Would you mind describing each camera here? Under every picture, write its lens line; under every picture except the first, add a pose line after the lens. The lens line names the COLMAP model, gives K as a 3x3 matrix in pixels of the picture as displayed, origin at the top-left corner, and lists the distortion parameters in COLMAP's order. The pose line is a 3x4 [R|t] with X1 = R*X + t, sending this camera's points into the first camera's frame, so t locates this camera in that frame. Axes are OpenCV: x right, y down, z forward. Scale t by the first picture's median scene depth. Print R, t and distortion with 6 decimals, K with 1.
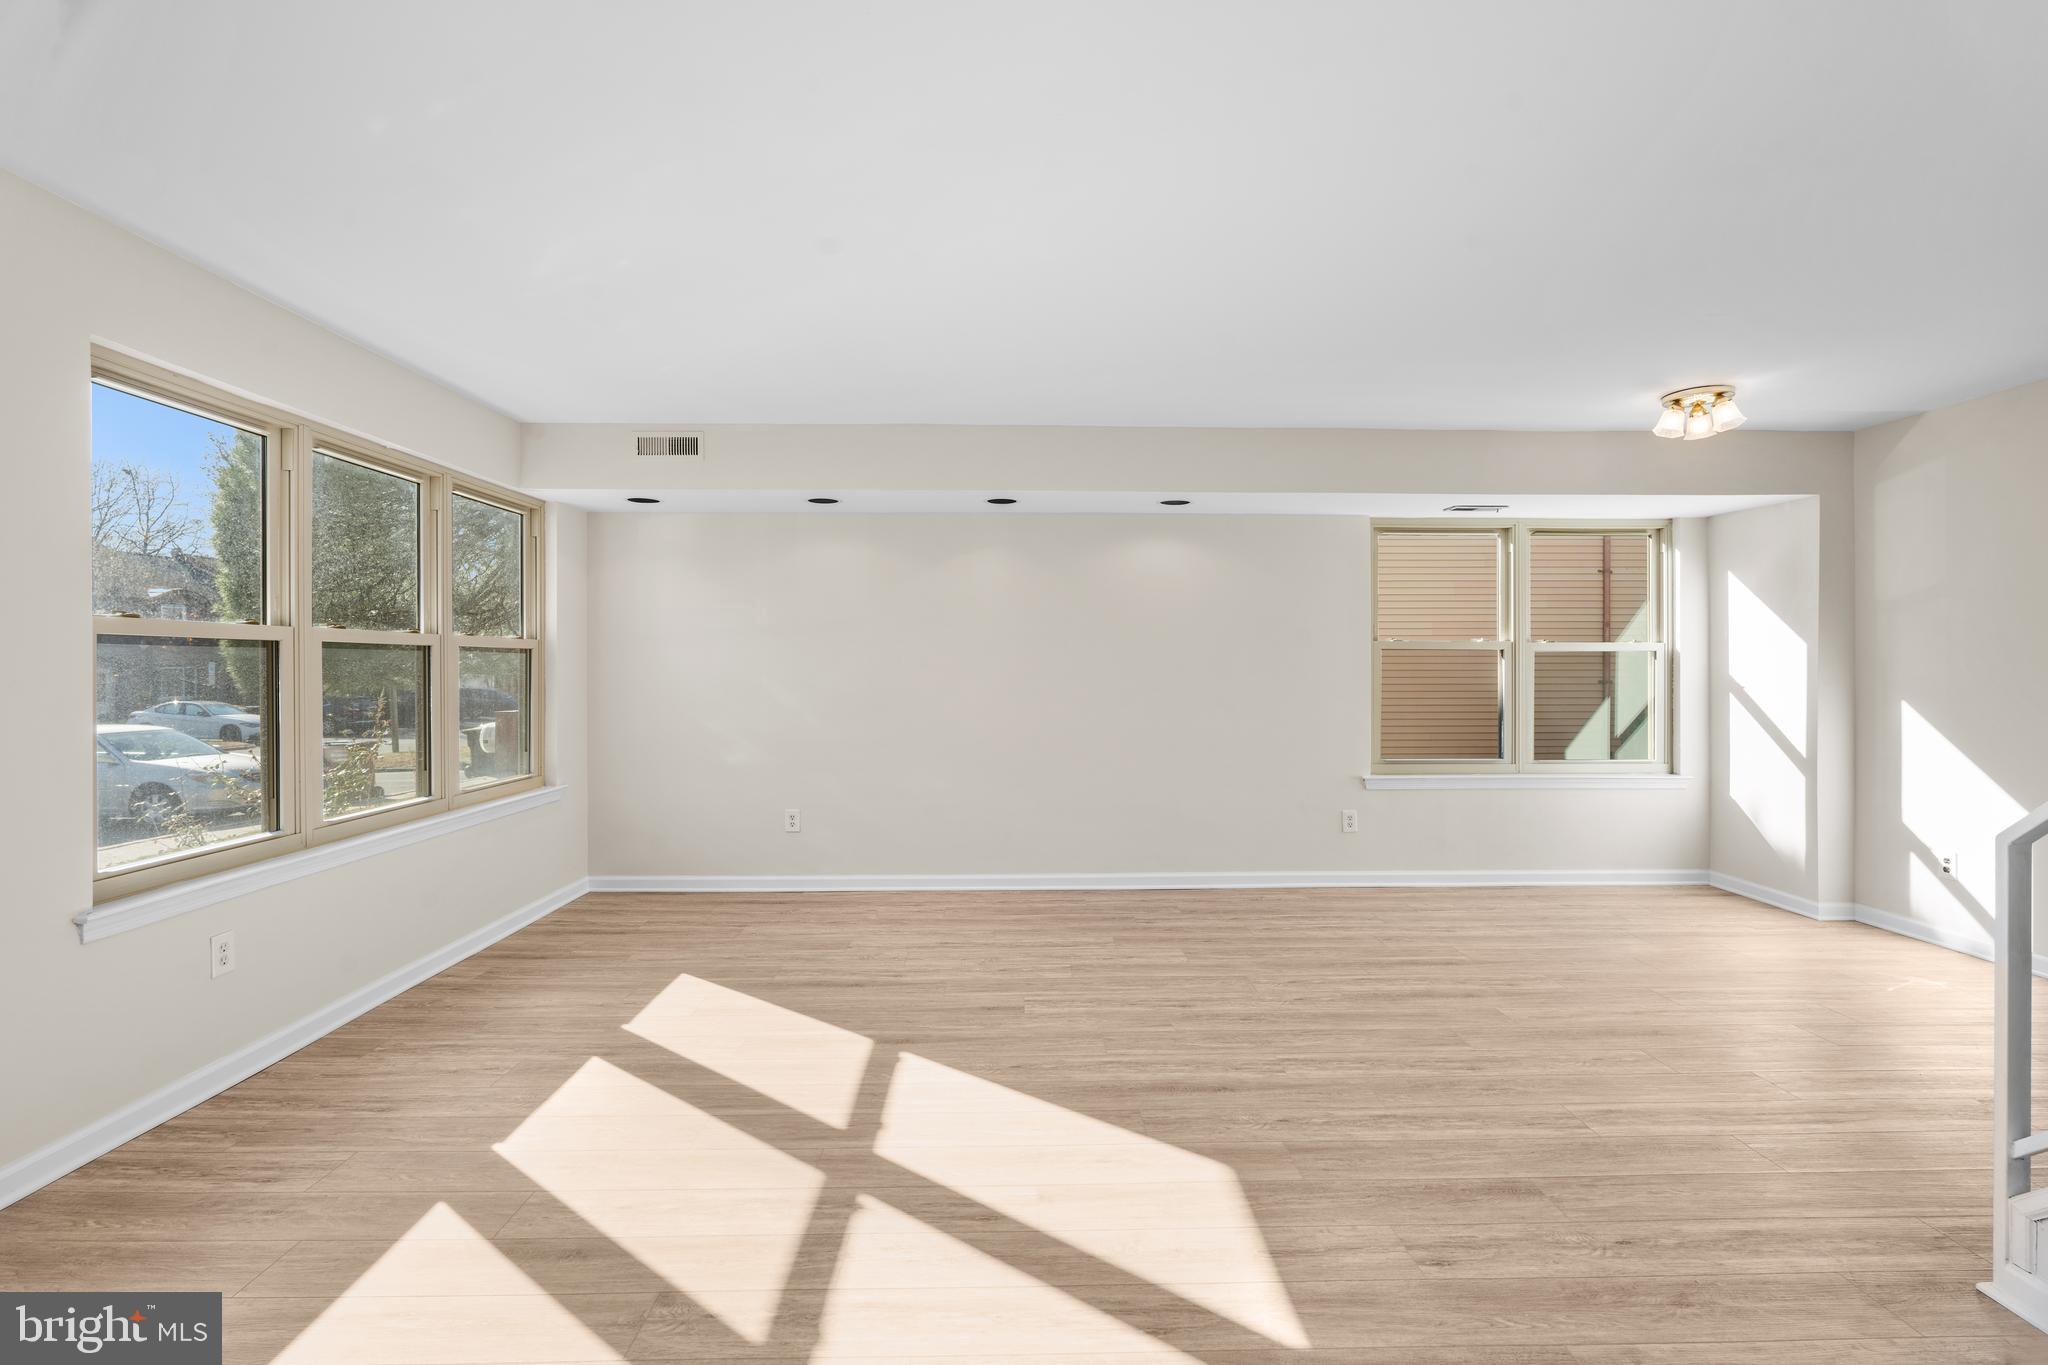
lens RADIAL K [[906.1, 0, 1024.9], [0, 906.1, 670.6], [0, 0, 1]] dist [-0.002038, -0.000201]
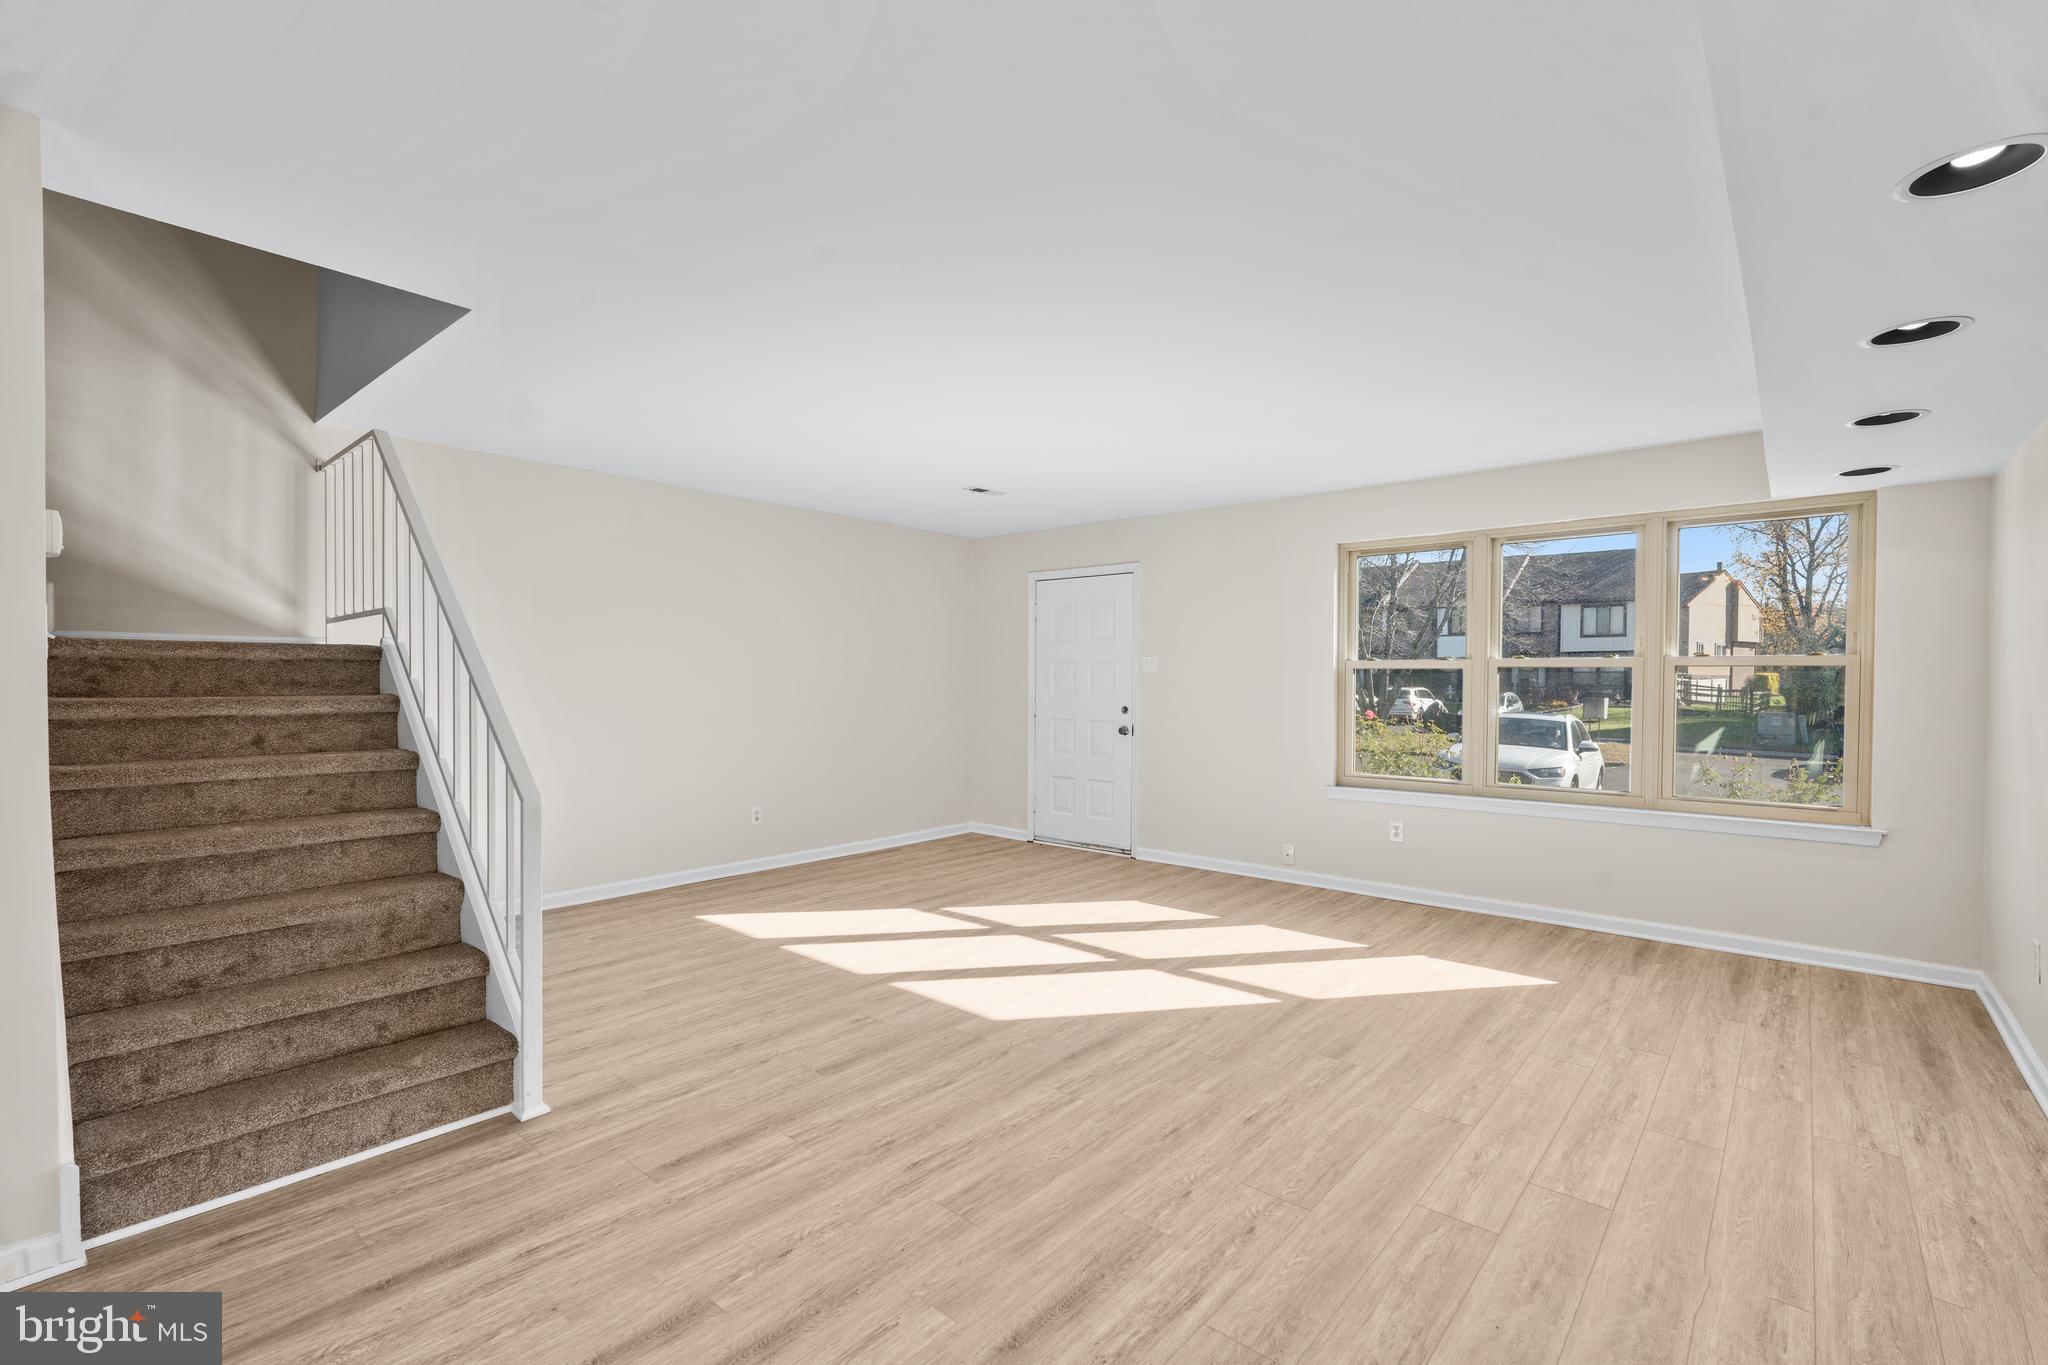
lens RADIAL K [[900.2, 0, 1024.0], [0, 900.2, 682.5], [0, 0, 1]] dist [-0.001227, -0.000085]
pose [[-0.667971, -0.001602, -0.744186, 0.774285], [-0.007967, 0.999956, 0.004998, -0.007460], [0.744145, 0.009267, -0.667954, 1.203319]]
